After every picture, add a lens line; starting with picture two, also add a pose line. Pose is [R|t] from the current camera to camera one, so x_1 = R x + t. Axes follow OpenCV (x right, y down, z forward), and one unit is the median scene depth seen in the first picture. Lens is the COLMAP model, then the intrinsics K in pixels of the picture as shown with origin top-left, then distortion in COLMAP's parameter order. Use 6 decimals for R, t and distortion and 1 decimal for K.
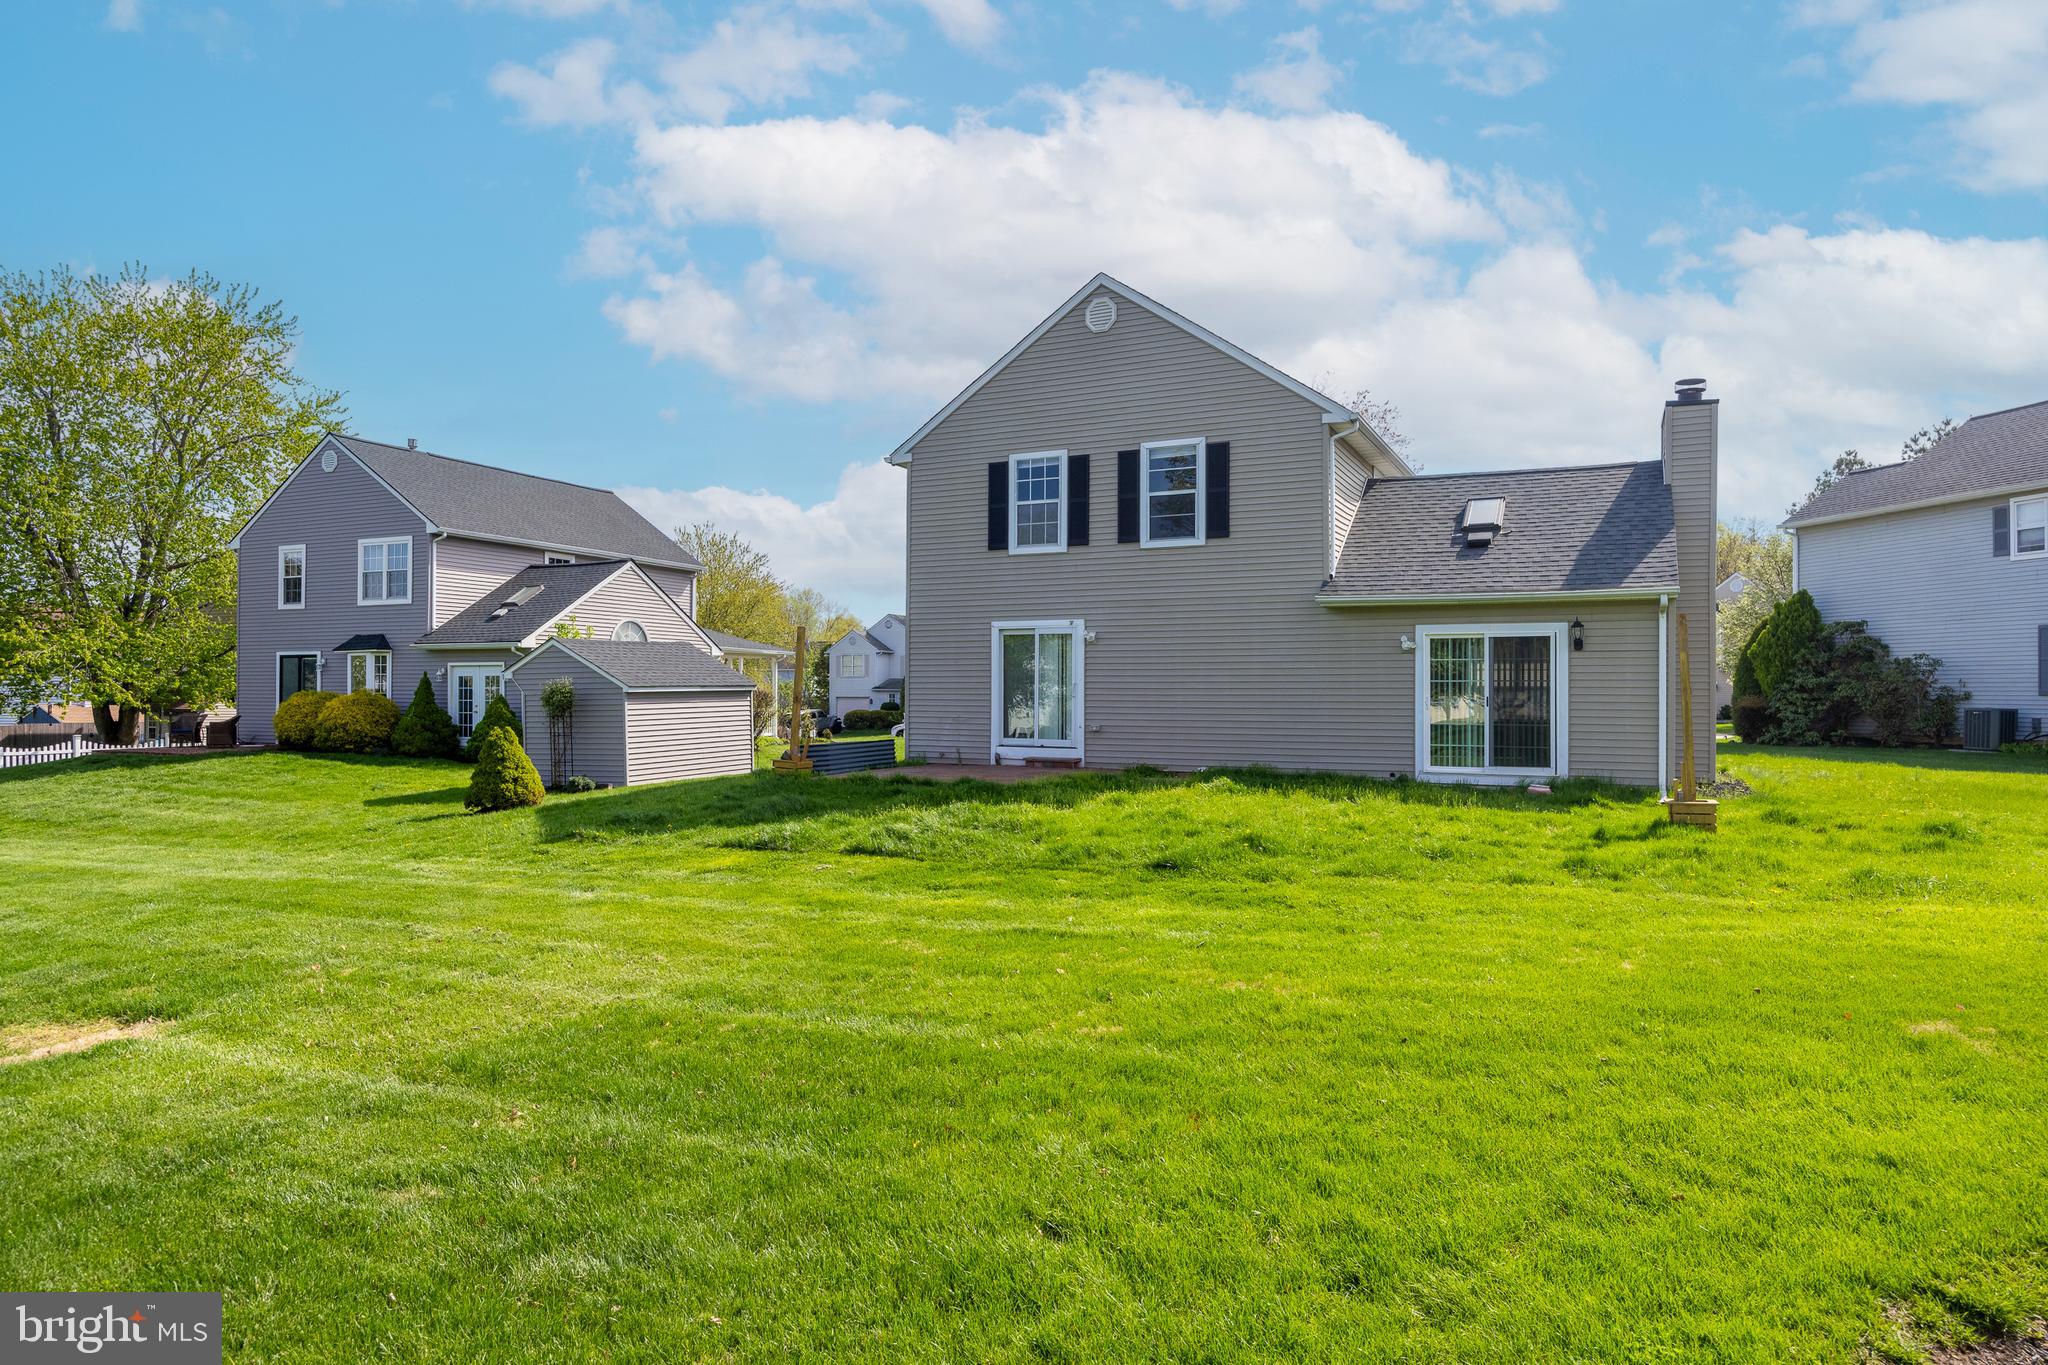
lens RADIAL K [[1228.4, 0, 1021.2], [0, 1228.4, 696.5], [0, 0, 1]] dist [-0.004091, -0.001112]
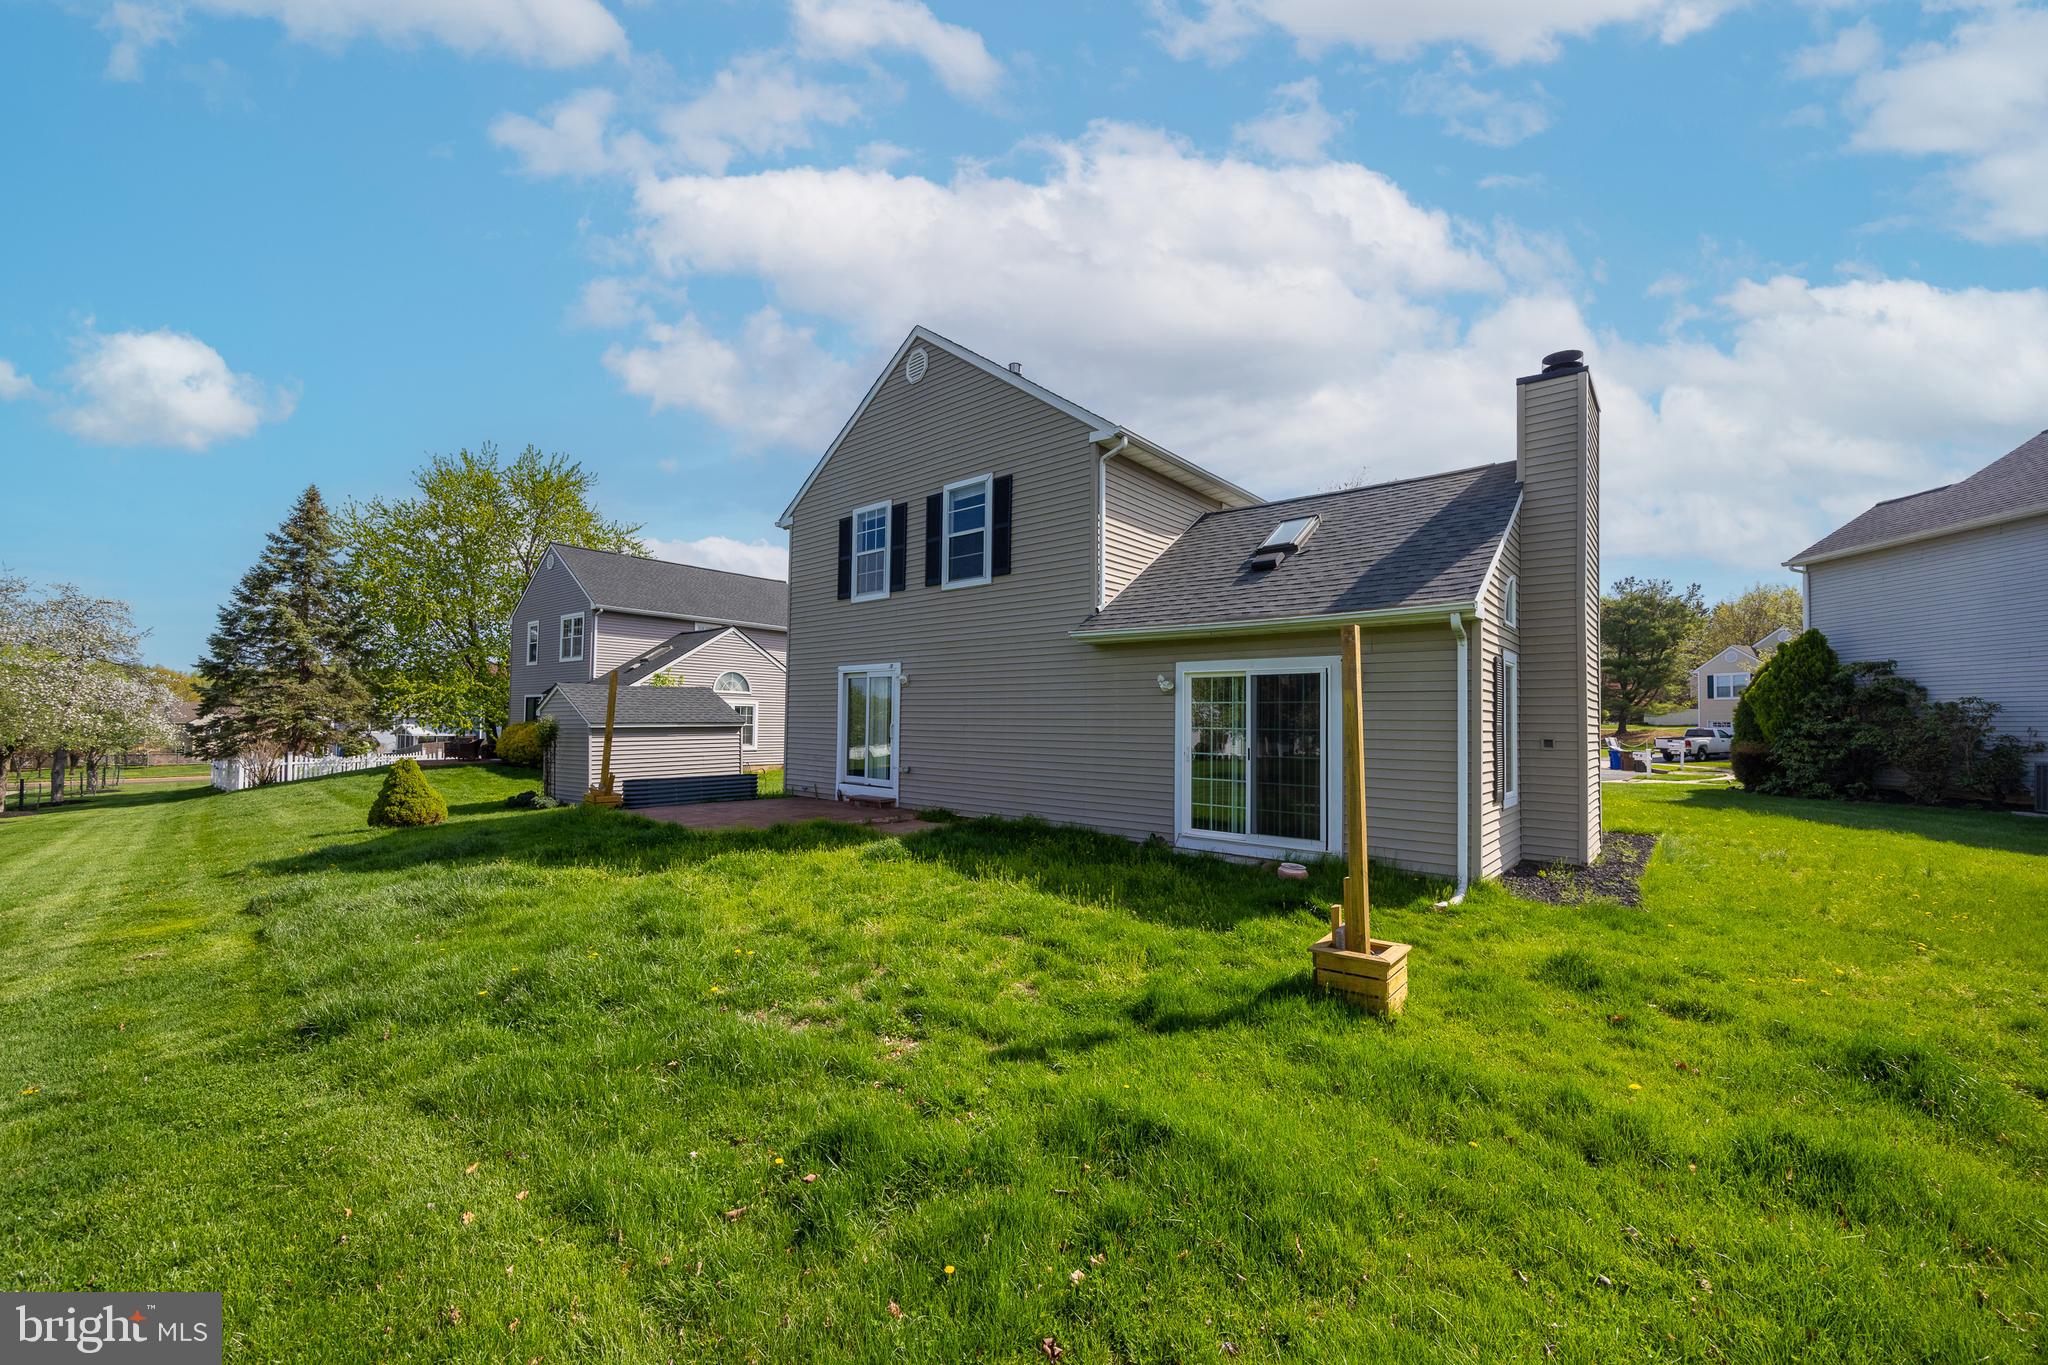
lens RADIAL K [[790.3, 0, 1025.2], [0, 790.3, 703.2], [0, 0, 1]] dist [-0.003623, 0.000066]
pose [[0.964016, 0.002836, -0.265828, 0.329733], [-0.010205, 0.999601, -0.026346, -0.012840], [0.265648, 0.028111, 0.963660, 0.397721]]
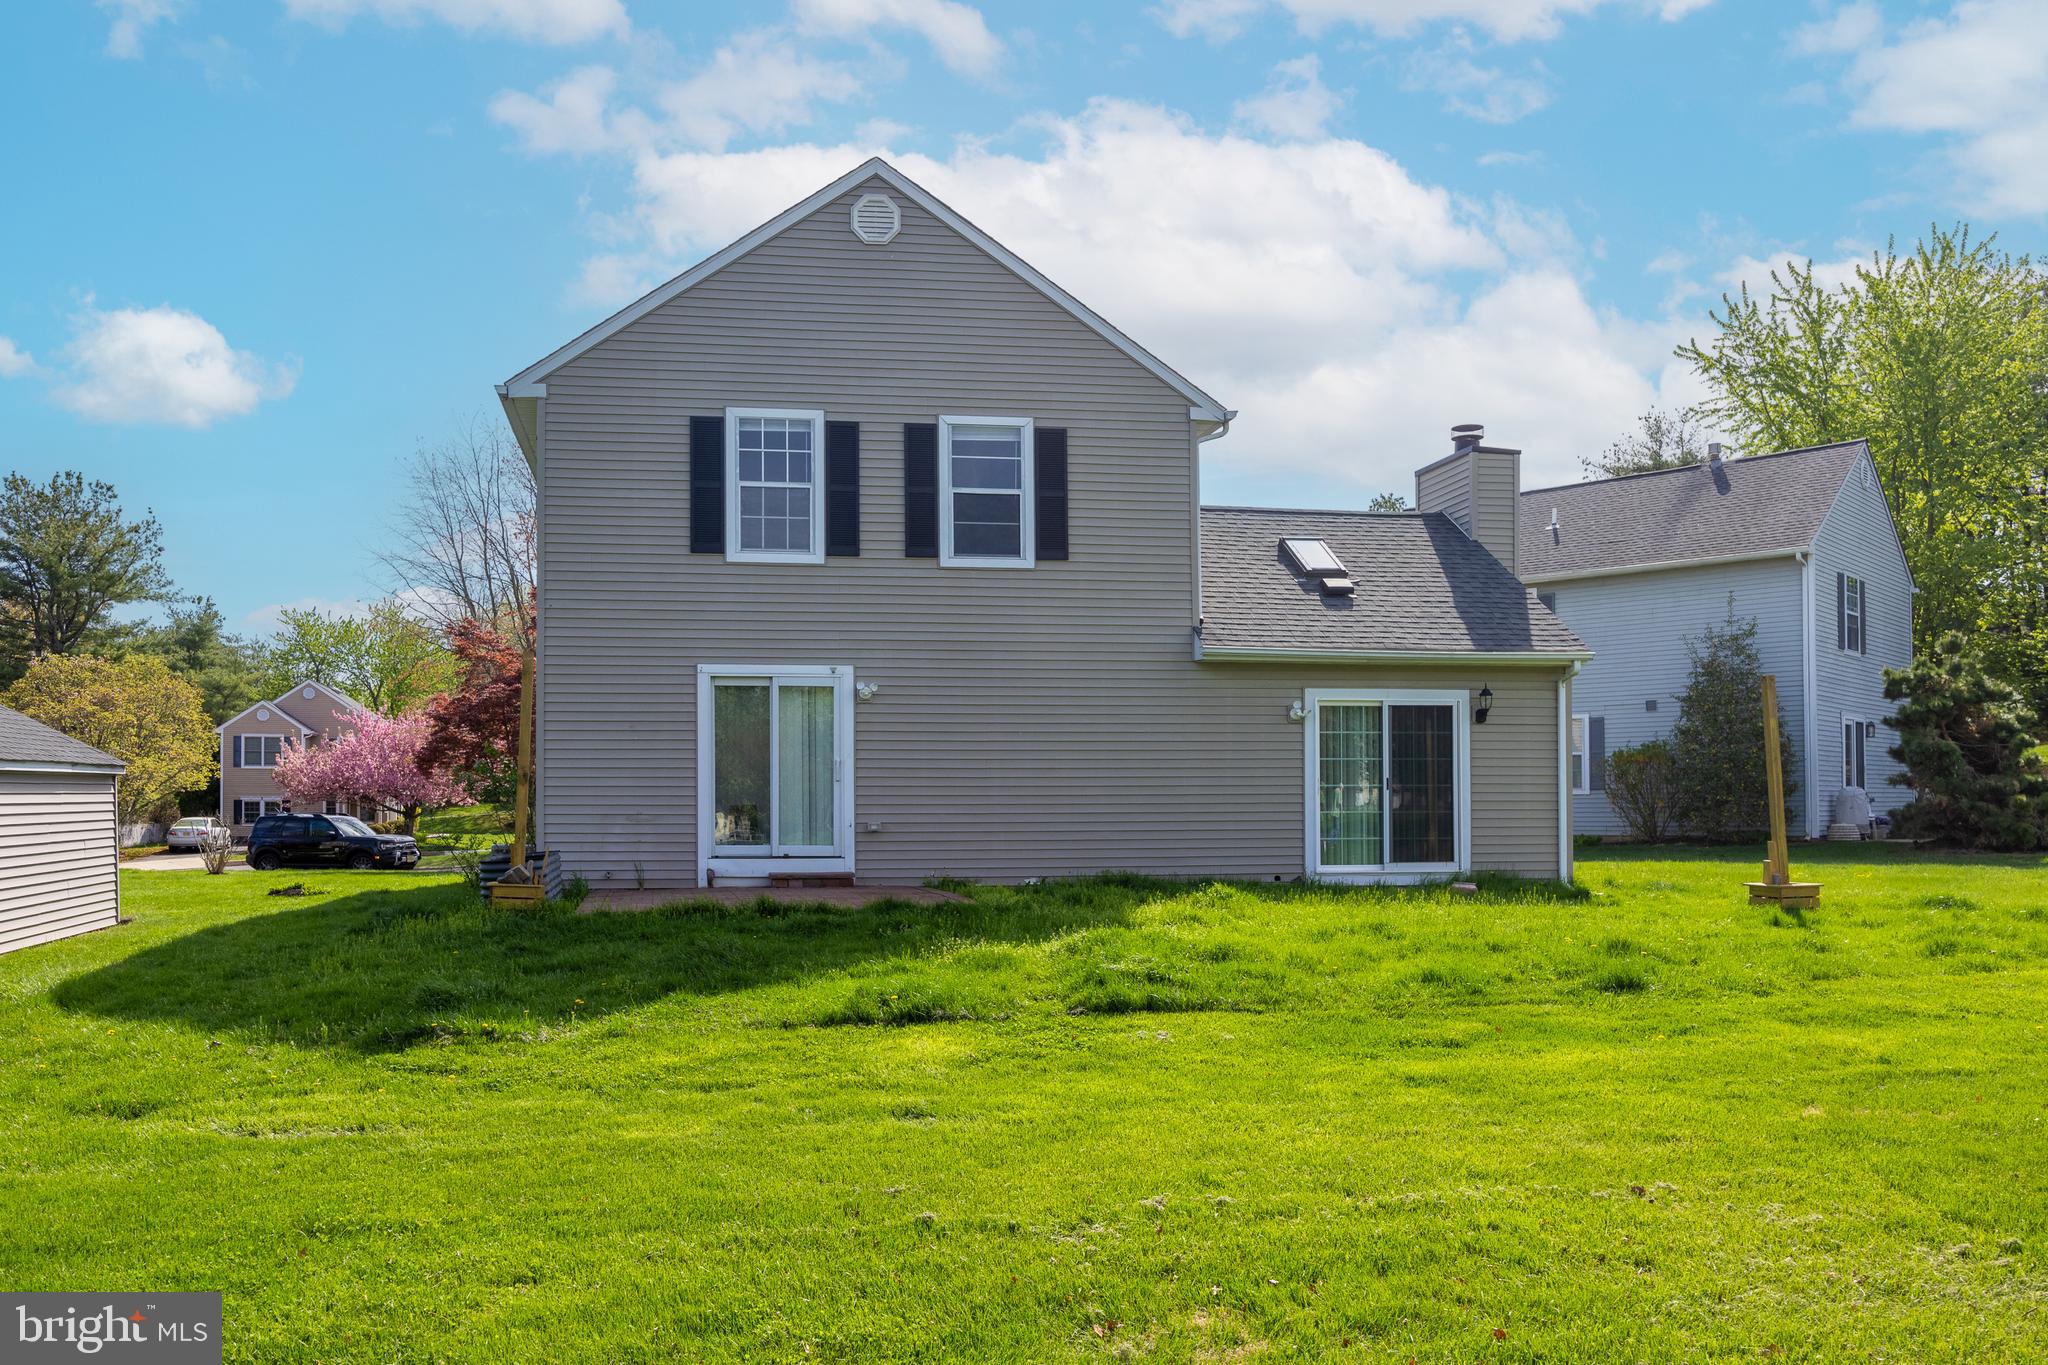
lens RADIAL K [[1599.5, 0, 1048.0], [0, 1599.5, 790.2], [0, 0, 1]] dist [0.015421, 0.001827]
pose [[0.823688, -0.002245, 0.567039, -0.362764], [0.006344, 0.999966, -0.005257, 0.010948], [-0.567008, 0.007927, 0.823674, 0.217743]]
